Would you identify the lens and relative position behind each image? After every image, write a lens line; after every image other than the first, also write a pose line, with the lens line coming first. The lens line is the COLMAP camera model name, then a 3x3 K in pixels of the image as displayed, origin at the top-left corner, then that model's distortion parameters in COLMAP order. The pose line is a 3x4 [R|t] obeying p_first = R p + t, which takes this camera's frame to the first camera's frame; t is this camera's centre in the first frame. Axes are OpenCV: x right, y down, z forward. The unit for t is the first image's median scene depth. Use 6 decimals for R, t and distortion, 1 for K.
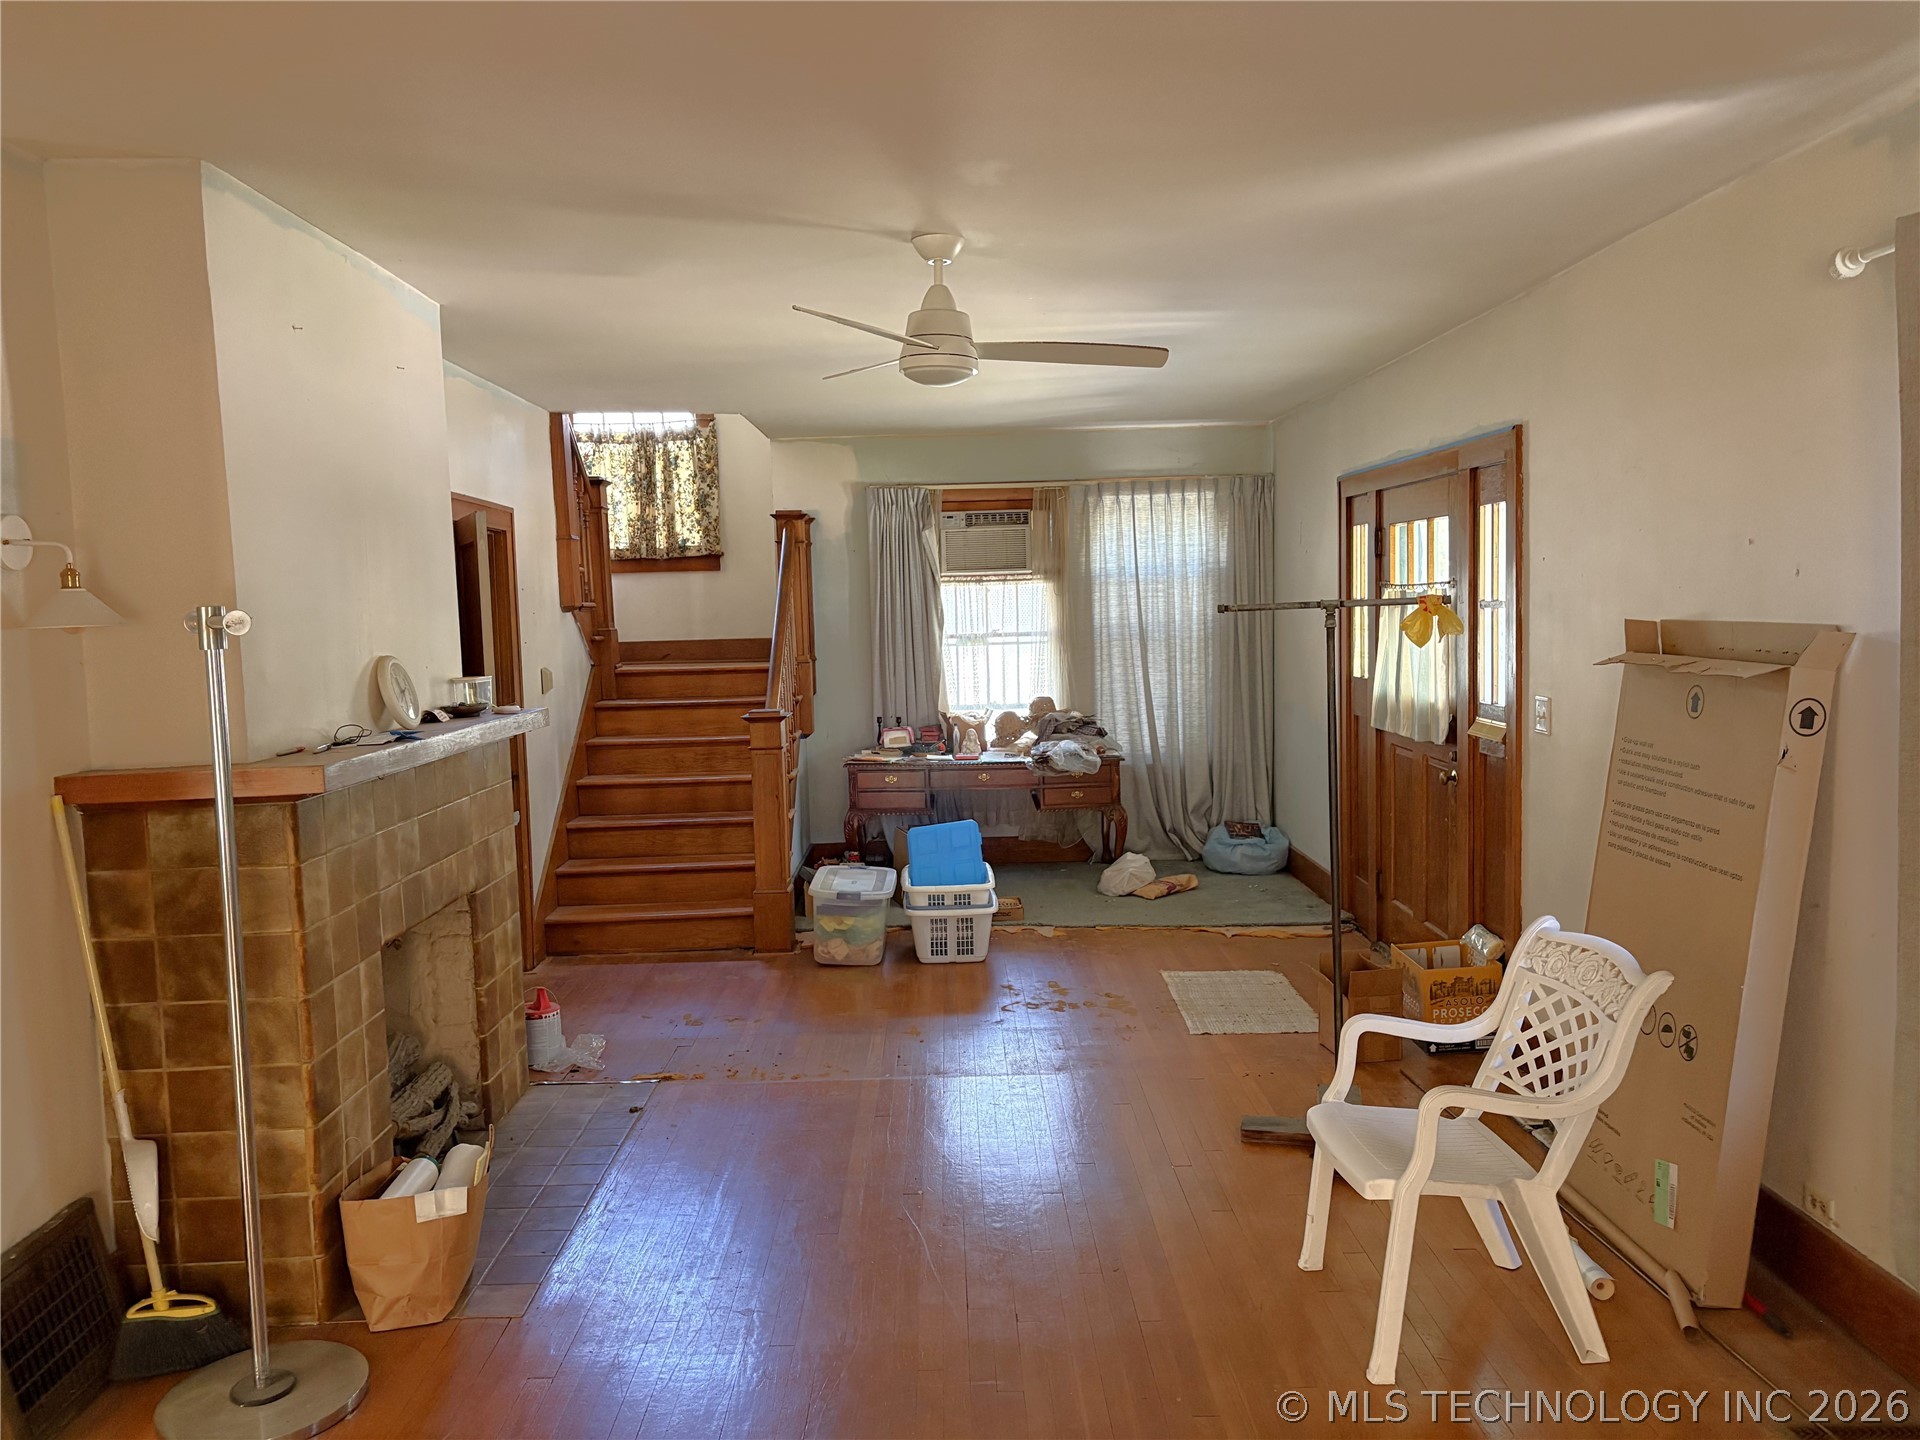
lens RADIAL K [[1446.9, 0, 960.9], [0, 1446.9, 719.6], [0, 0, 1]] dist [0.004639, 0.003897]
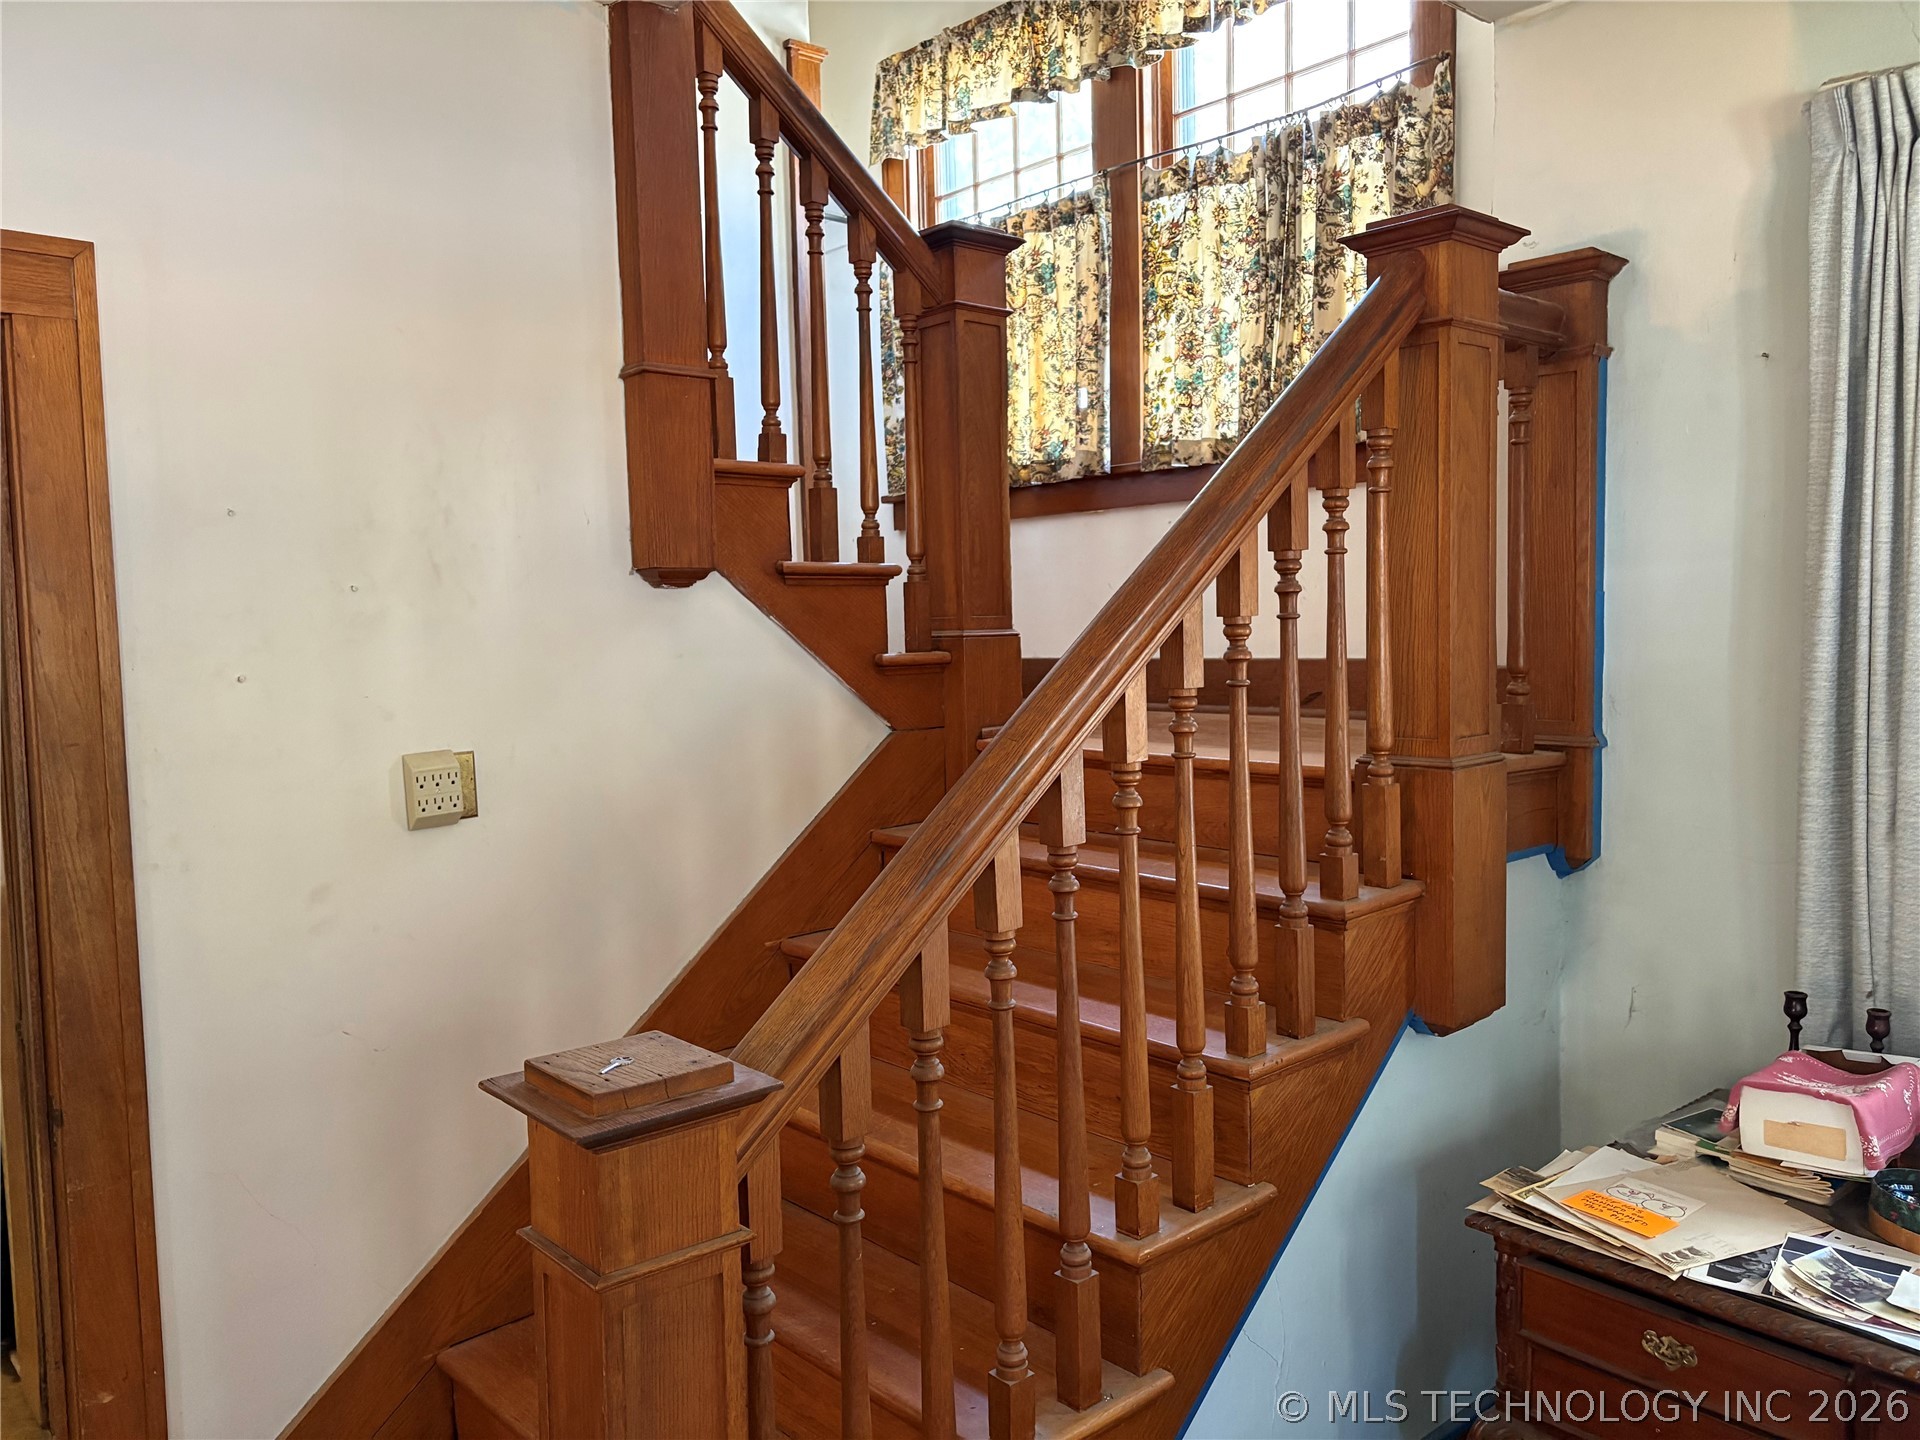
lens RADIAL K [[1446.9, 0, 965.9], [0, 1446.9, 723.1], [0, 0, 1]] dist [0.004639, 0.003897]
pose [[0.658107, 0.069322, -0.749726, 0.033851], [-0.060523, 0.997401, 0.039096, -0.047856], [0.750488, 0.019647, 0.660592, 0.673840]]
